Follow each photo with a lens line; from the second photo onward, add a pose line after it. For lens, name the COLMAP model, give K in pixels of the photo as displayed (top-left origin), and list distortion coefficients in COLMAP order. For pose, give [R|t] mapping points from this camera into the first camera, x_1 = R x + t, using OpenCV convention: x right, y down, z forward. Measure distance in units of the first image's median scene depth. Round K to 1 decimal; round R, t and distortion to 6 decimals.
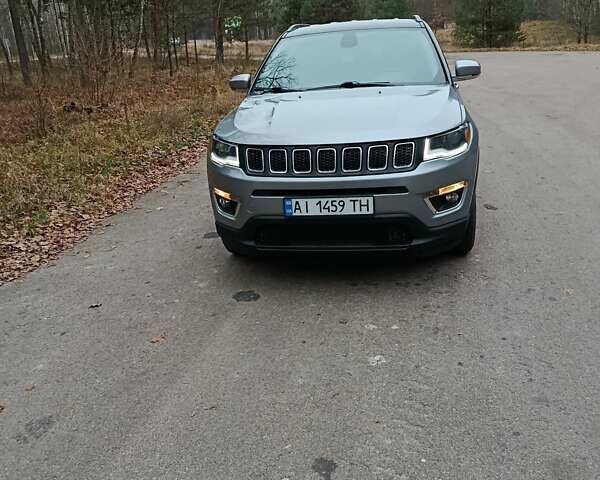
lens RADIAL K [[602.2, 0, 300.0], [0, 602.2, 240.0], [0, 0, 1]] dist [0.255017, -0.440471]
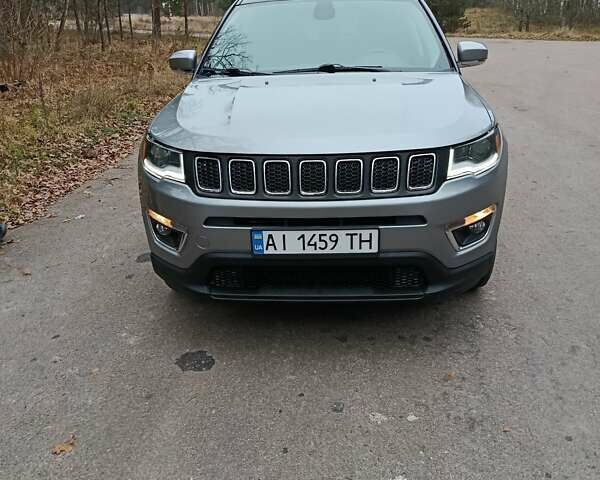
lens RADIAL K [[576.8, 0, 300.0], [0, 576.8, 240.0], [0, 0, 1]] dist [0.129637, -0.161747]
pose [[0.994448, -0.004829, 0.105121, -0.034906], [0.000292, 0.999069, 0.043132, -0.074306], [-0.105232, -0.042862, 0.993524, 0.284775]]
